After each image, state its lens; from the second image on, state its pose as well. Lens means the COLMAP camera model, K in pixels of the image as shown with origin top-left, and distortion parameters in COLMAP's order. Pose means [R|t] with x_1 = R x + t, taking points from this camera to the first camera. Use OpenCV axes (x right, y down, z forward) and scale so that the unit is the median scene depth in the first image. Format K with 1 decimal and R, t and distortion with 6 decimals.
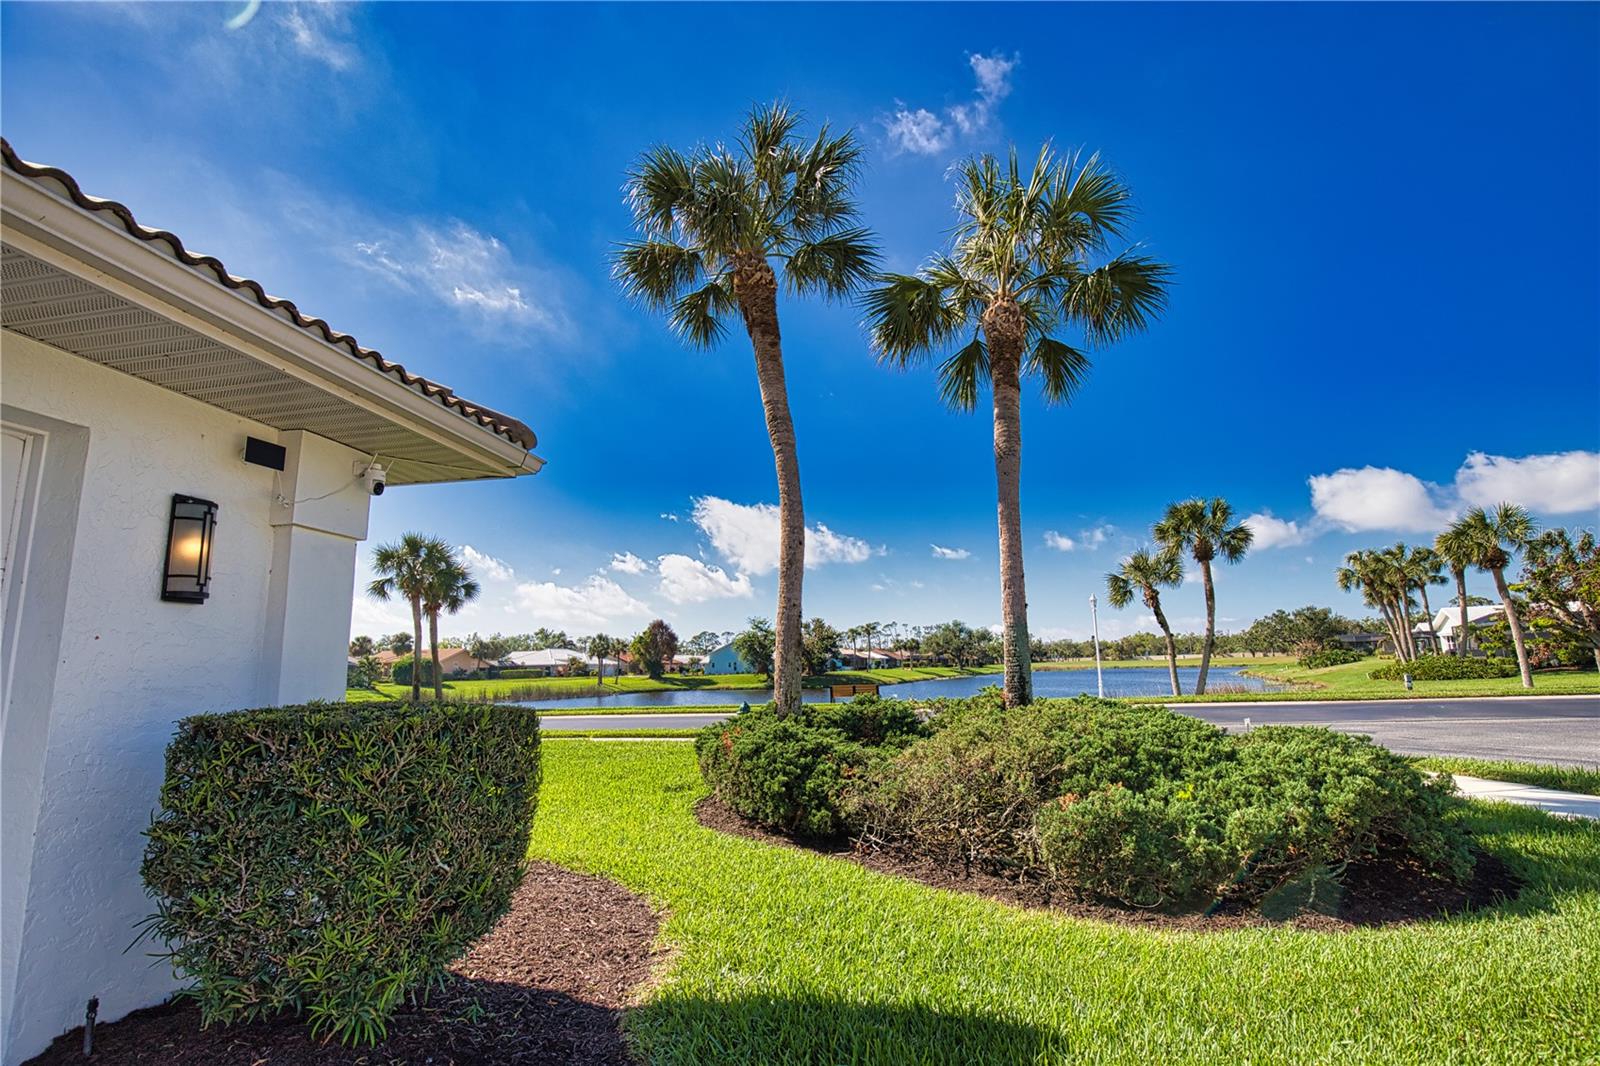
lens RADIAL K [[729.8, 0, 799.9], [0, 729.8, 538.4], [0, 0, 1]] dist [-0.035523, 0.006730]
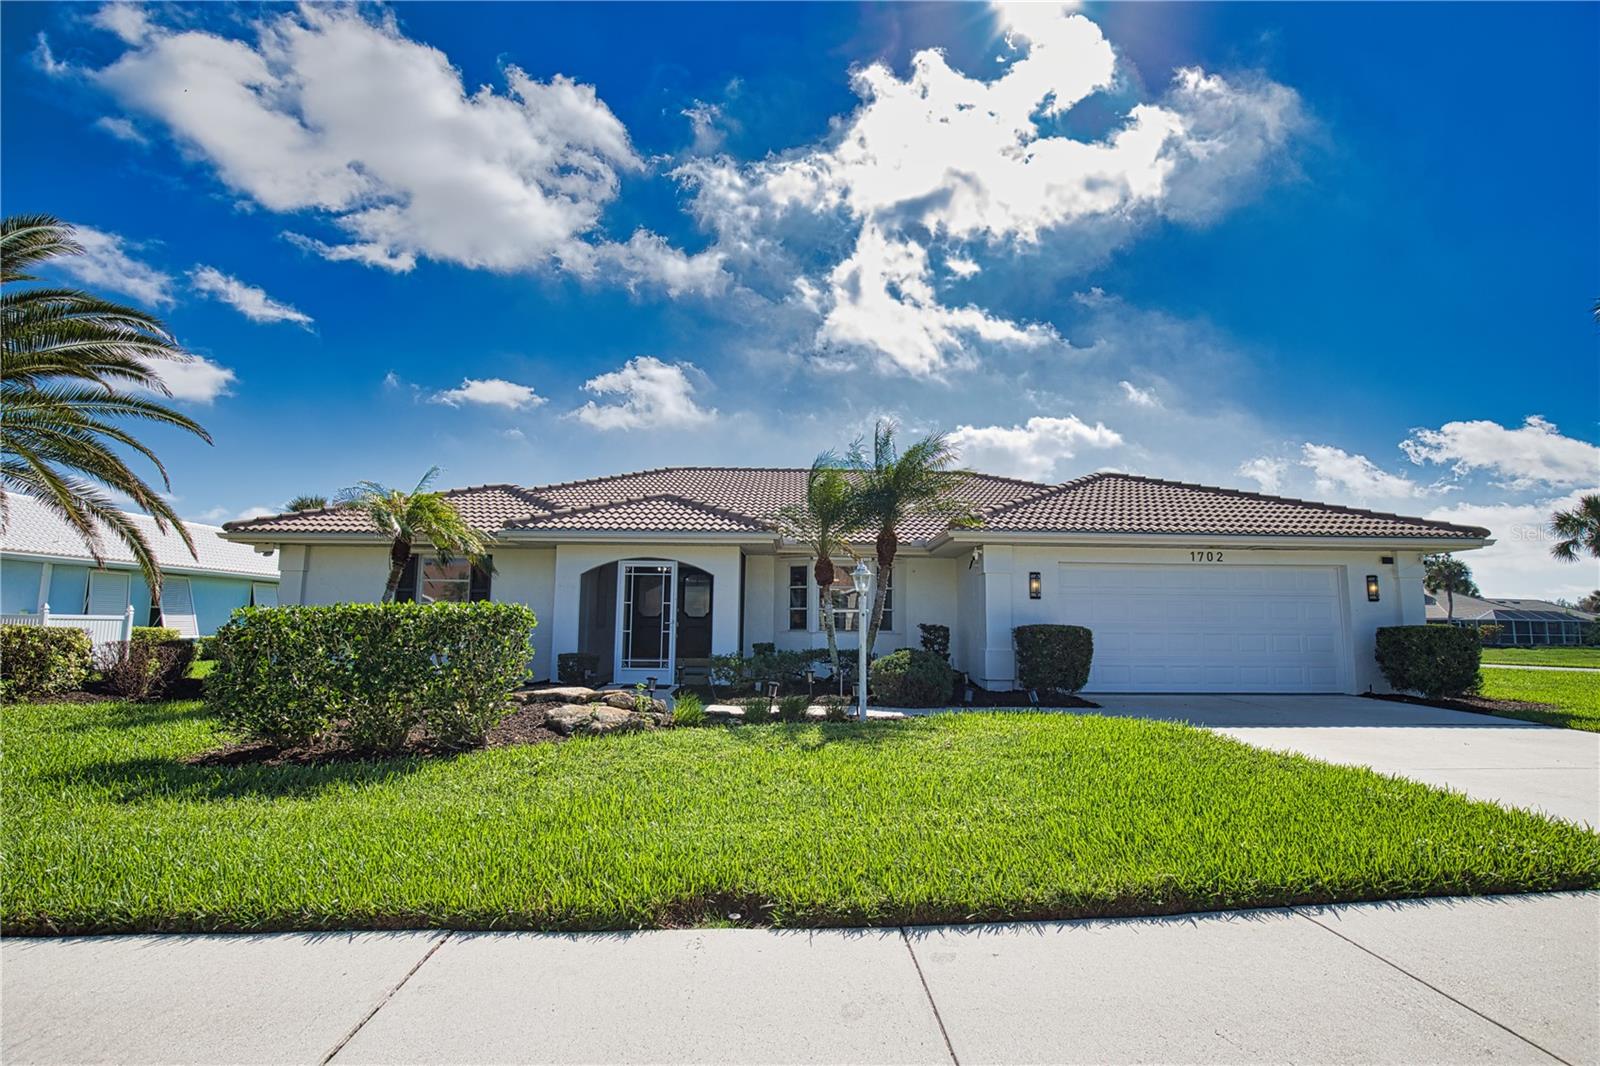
lens RADIAL K [[729.8, 0, 808.5], [0, 729.8, 537.5], [0, 0, 1]] dist [-0.035523, 0.006730]
pose [[0.163937, -0.096508, -0.981739, 0.286282], [0.155198, 0.985333, -0.070945, -0.051852], [0.974186, -0.140733, 0.176510, -0.304259]]
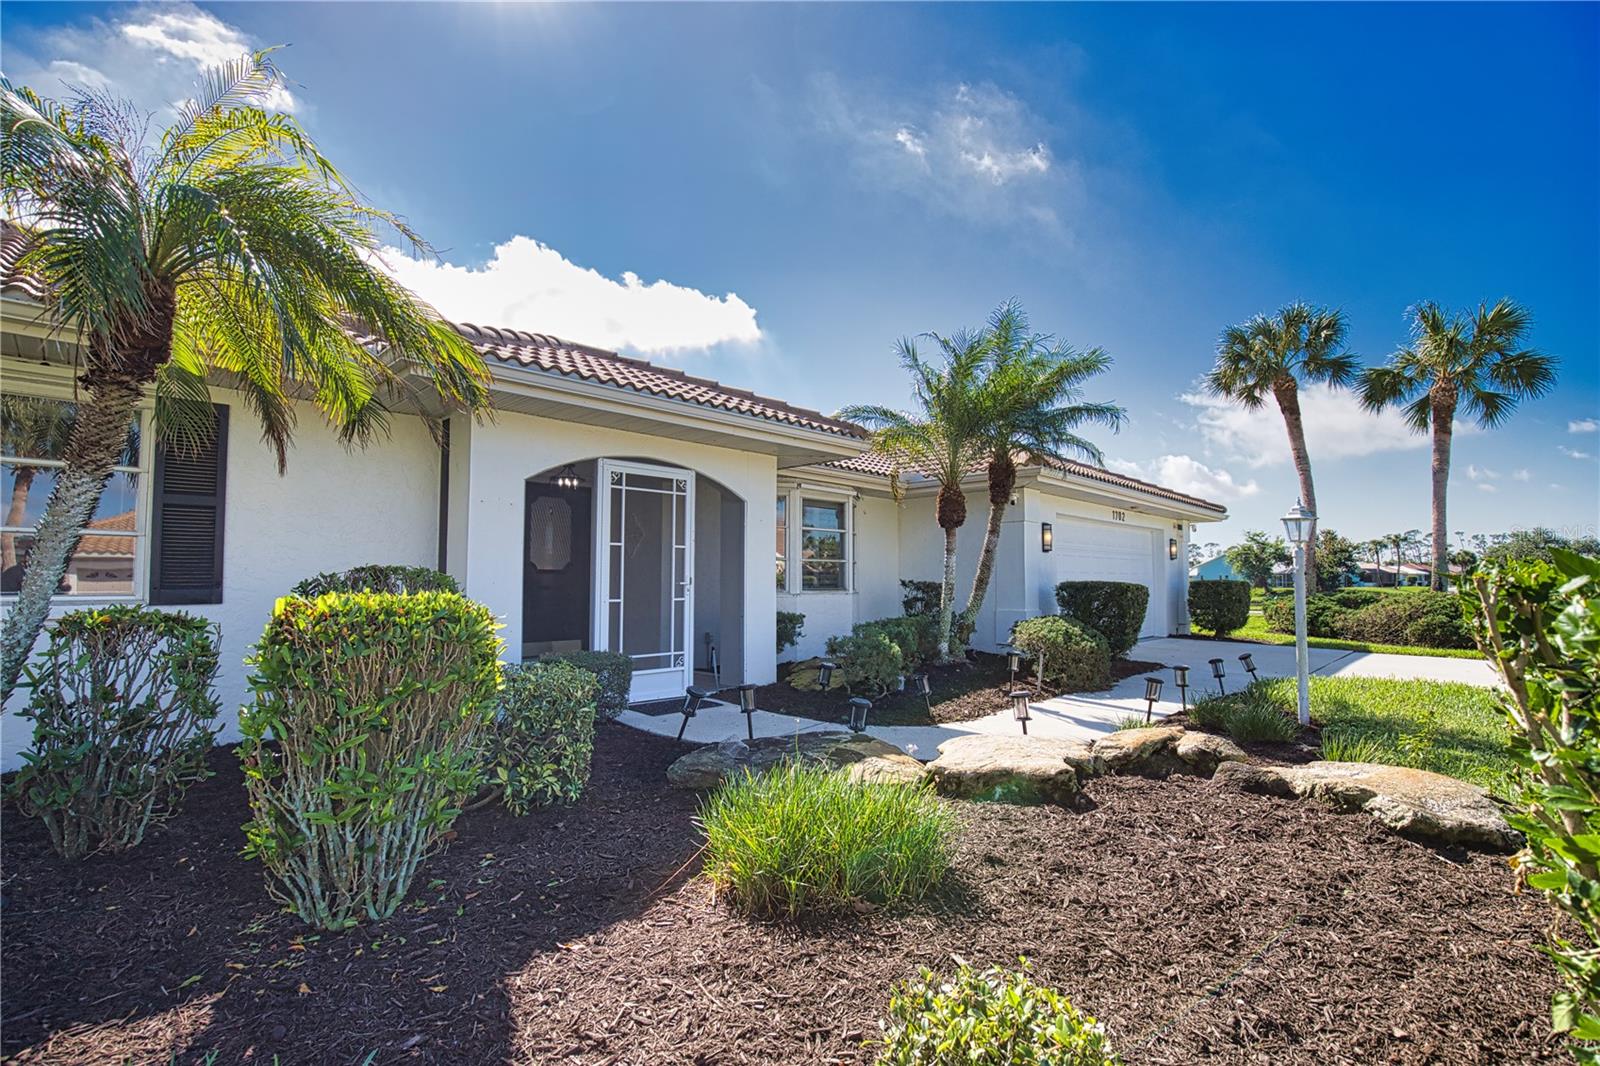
lens RADIAL K [[729.8, 0, 811.1], [0, 729.8, 538.4], [0, 0, 1]] dist [-0.035523, 0.006730]
pose [[0.824968, -0.010336, -0.565085, -0.008532], [0.078232, 0.992296, 0.096061, -0.080766], [0.559739, -0.123454, 0.819421, -0.494235]]
